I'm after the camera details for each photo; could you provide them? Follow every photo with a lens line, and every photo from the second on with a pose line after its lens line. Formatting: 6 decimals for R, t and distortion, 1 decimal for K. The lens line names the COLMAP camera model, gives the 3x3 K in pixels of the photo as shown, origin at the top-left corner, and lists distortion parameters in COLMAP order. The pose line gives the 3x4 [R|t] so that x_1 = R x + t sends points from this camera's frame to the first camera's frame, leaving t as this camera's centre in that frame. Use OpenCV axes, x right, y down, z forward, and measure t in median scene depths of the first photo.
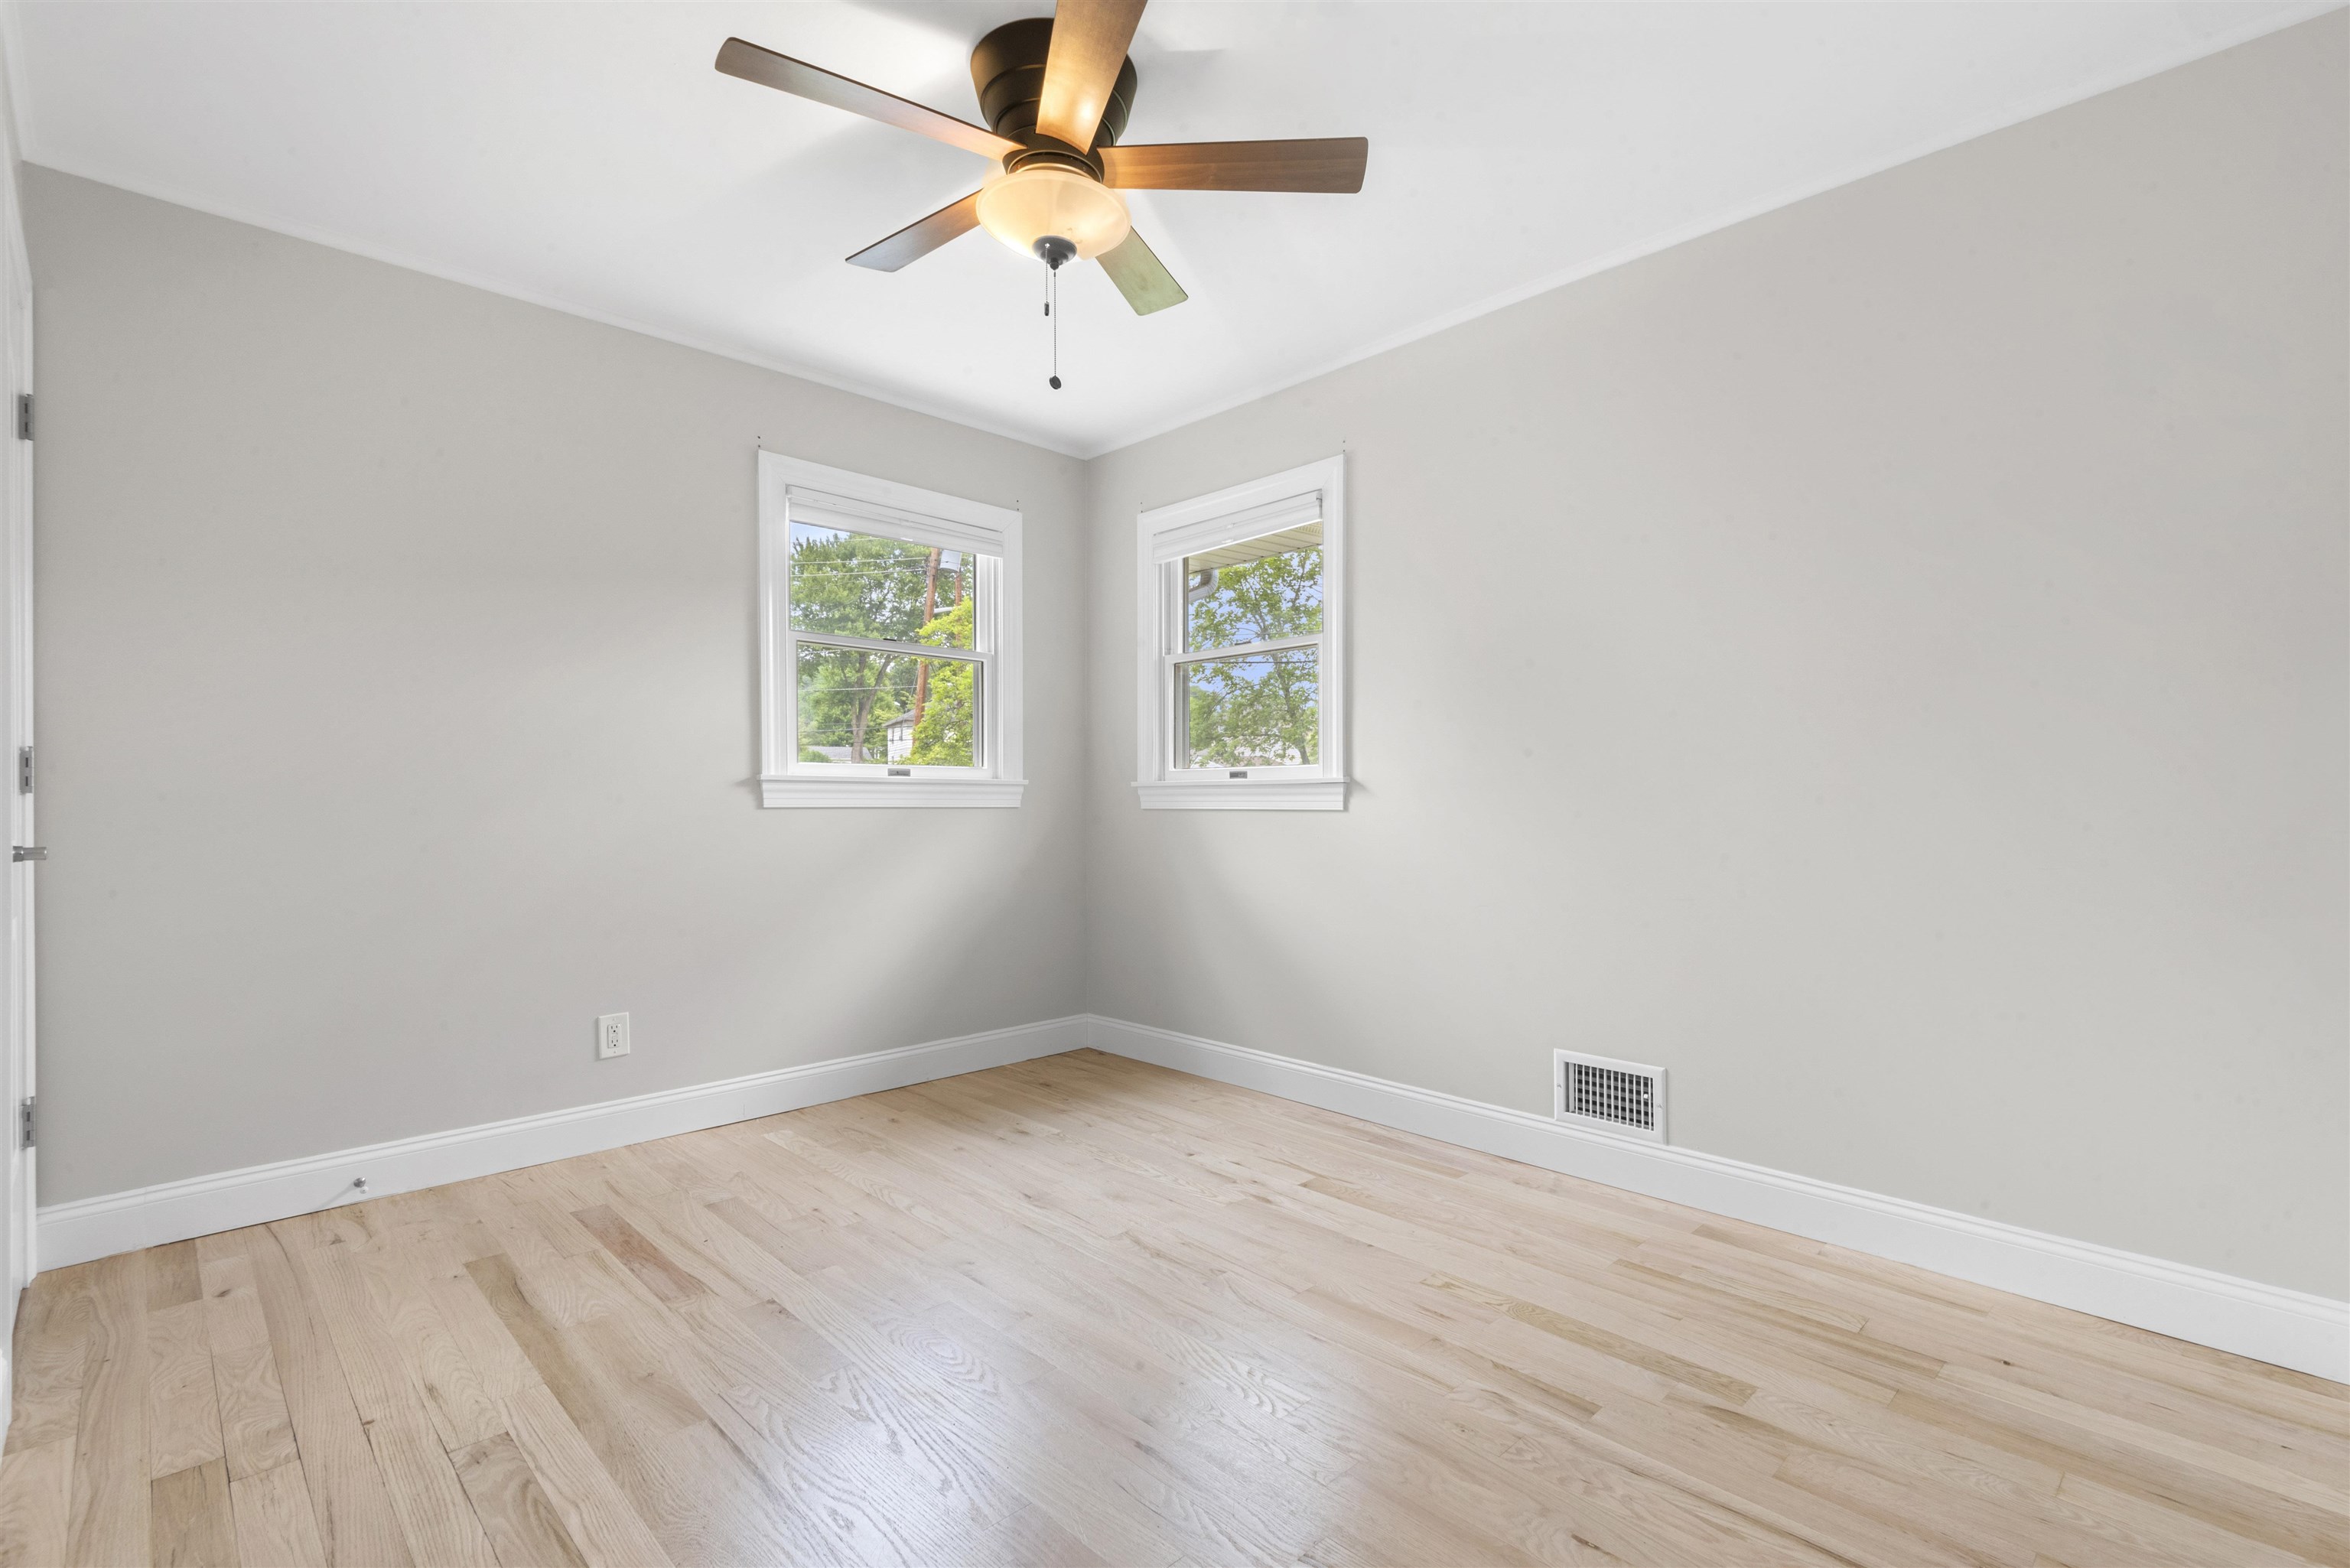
lens RADIAL K [[1082.8, 0, 1226.1], [0, 1082.8, 807.6], [0, 0, 1]] dist [0.000325, -0.000966]
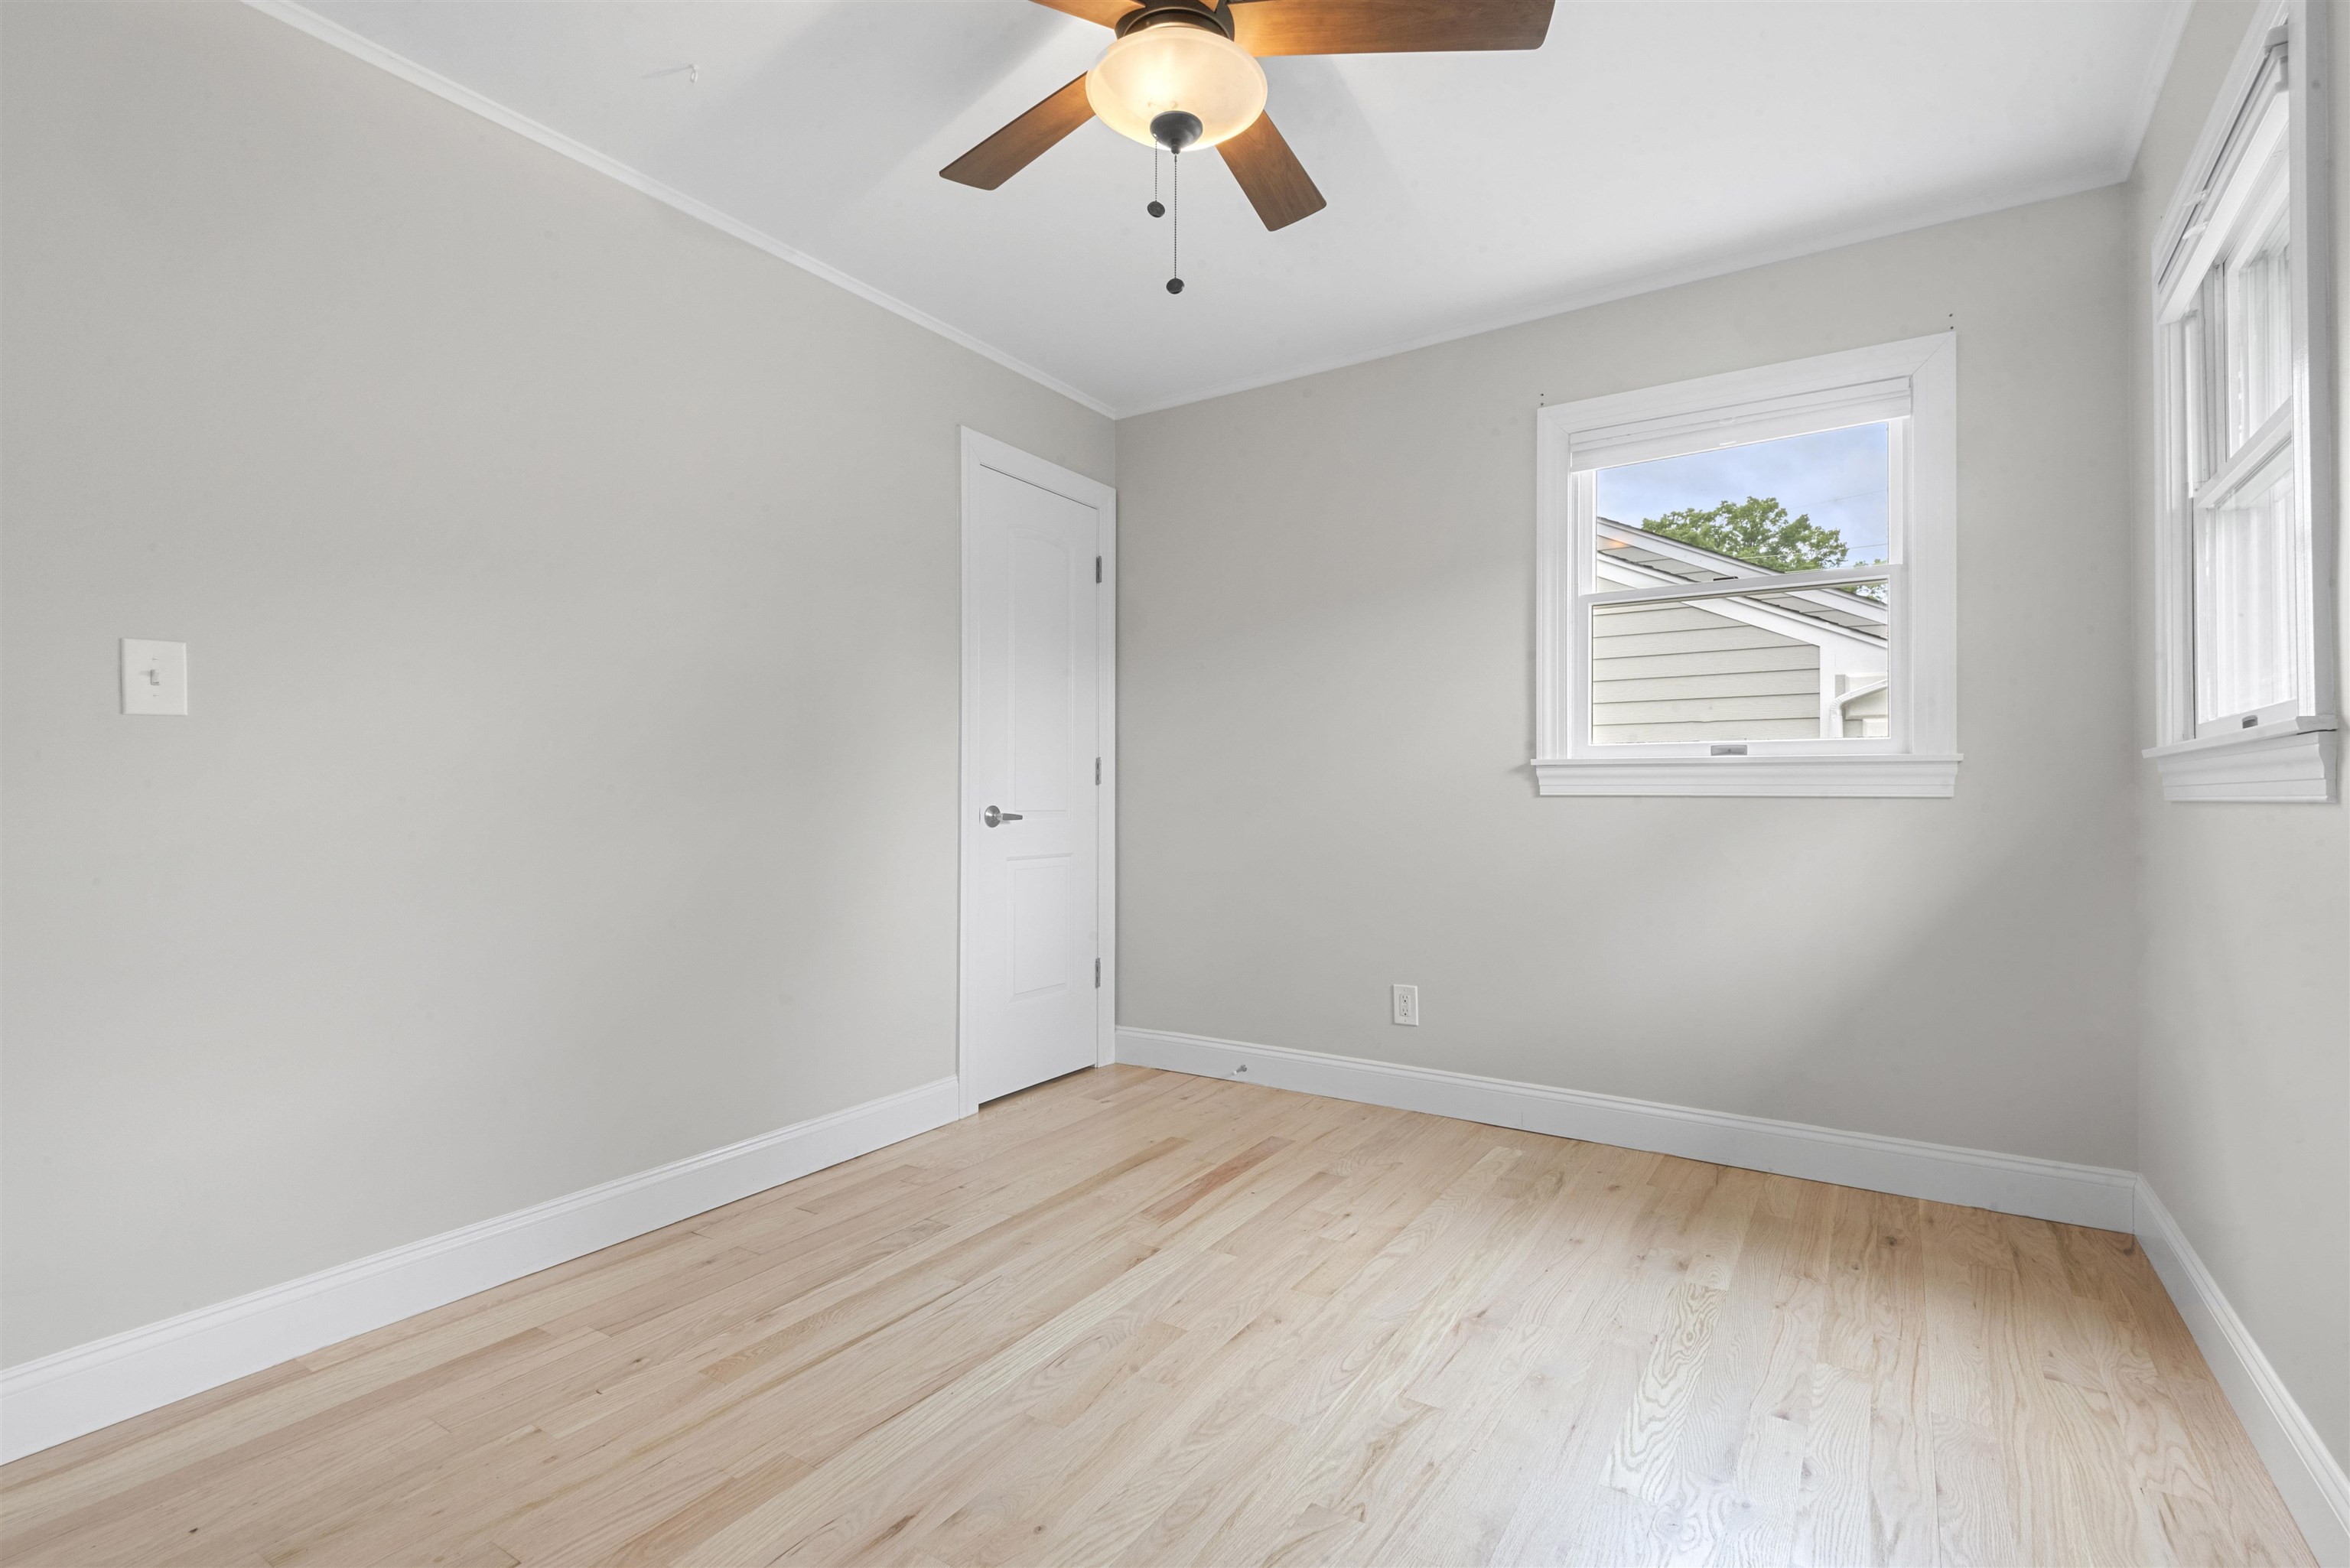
lens RADIAL K [[1080.8, 0, 1201.7], [0, 1080.8, 787.1], [0, 0, 1]] dist [0.049186, -0.022819]
pose [[0.192249, -0.008987, -0.981305, 0.463967], [-0.007751, 0.999913, -0.010675, 0.005485], [0.981316, 0.009658, 0.192162, 0.590265]]
